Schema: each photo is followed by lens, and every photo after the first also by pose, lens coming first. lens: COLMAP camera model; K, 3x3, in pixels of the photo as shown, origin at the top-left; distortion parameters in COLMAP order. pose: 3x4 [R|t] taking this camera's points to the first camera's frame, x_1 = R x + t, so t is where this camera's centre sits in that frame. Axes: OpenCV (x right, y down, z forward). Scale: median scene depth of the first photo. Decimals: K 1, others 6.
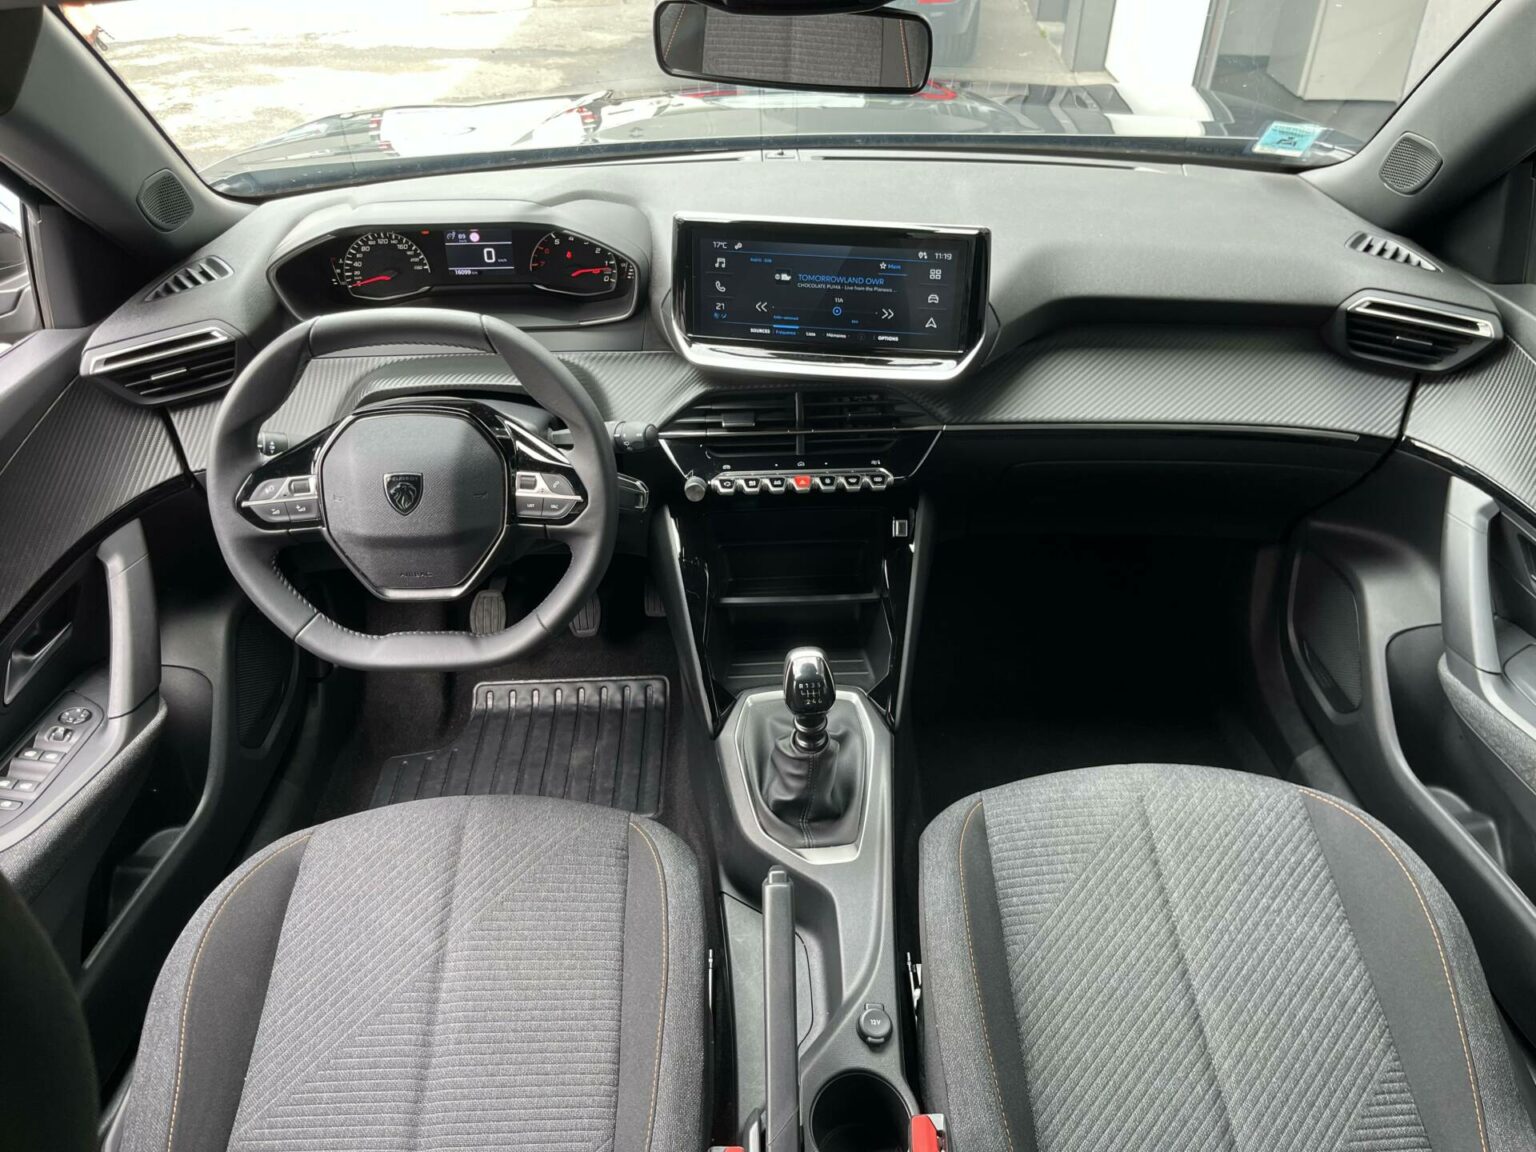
lens RADIAL K [[1165.4, 0, 768.0], [0, 1165.4, 576.0], [0, 0, 1]] dist [-0.080583, -0.001080]
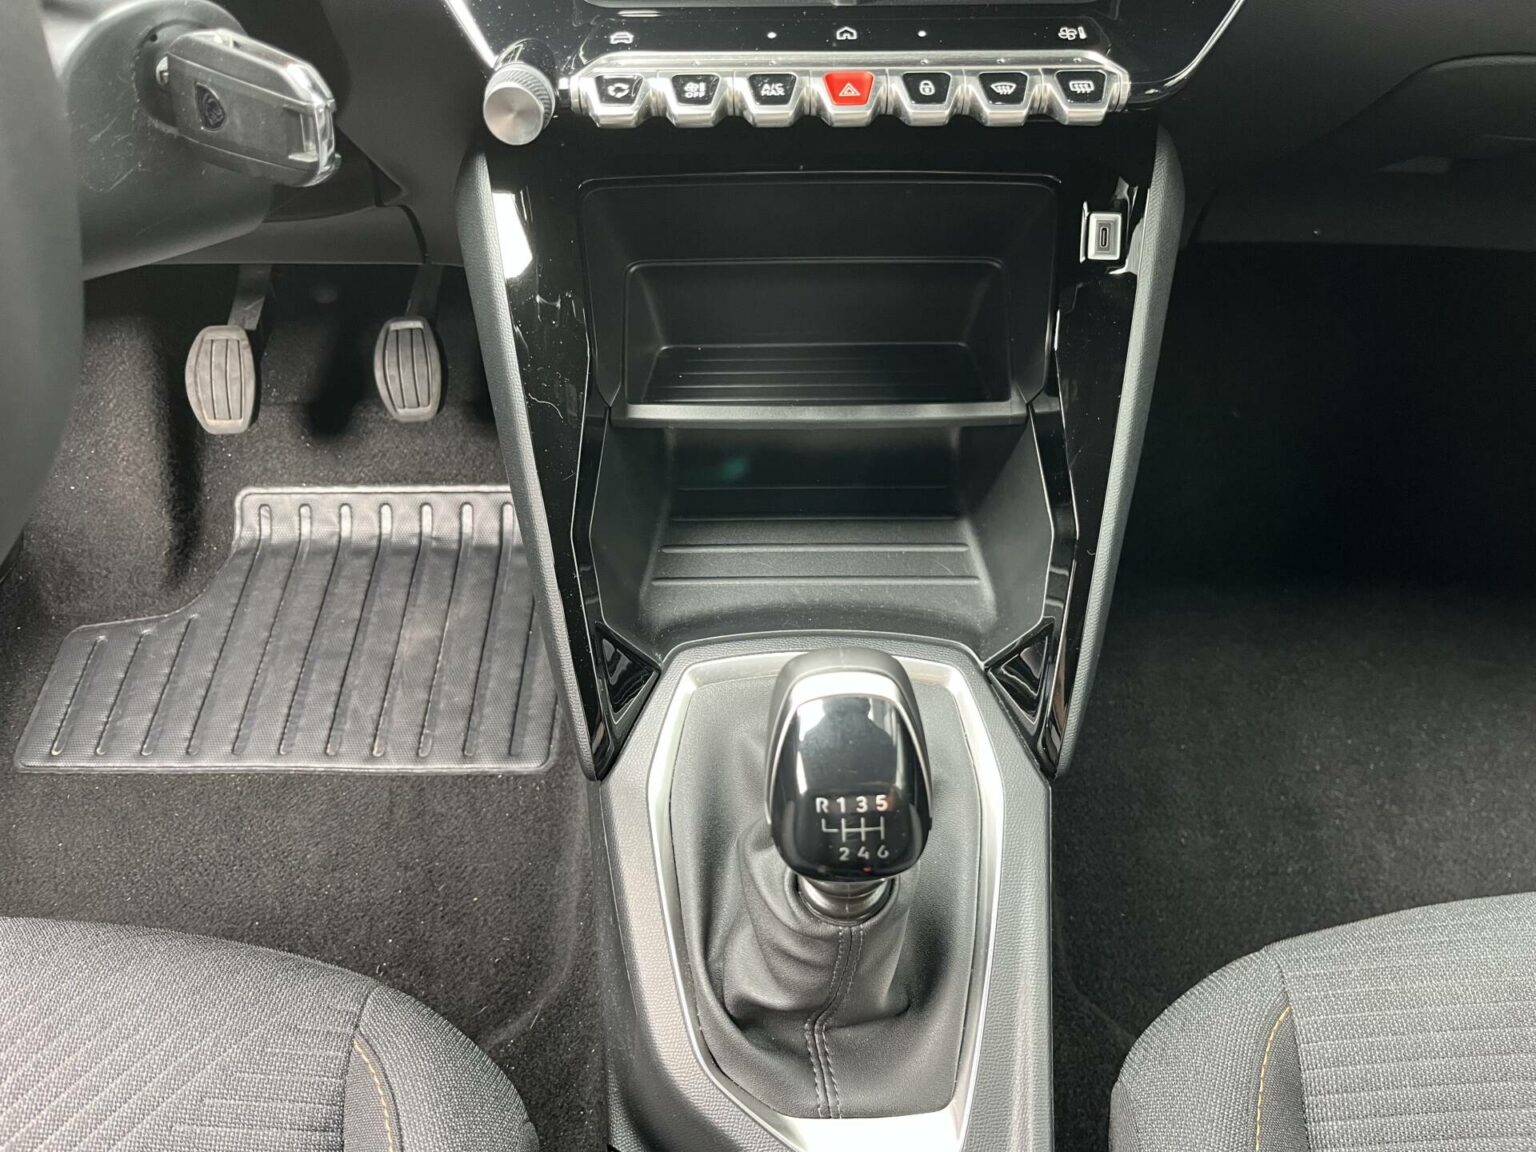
lens RADIAL K [[1166.2, 0, 768.0], [0, 1166.2, 576.0], [0, 0, 1]] dist [0.012435, 0.000851]
pose [[0.999560, 0.028272, -0.008949, 0.014222], [-0.024821, 0.962767, 0.269191, -0.038820], [0.016227, -0.268851, 0.963045, 0.673695]]
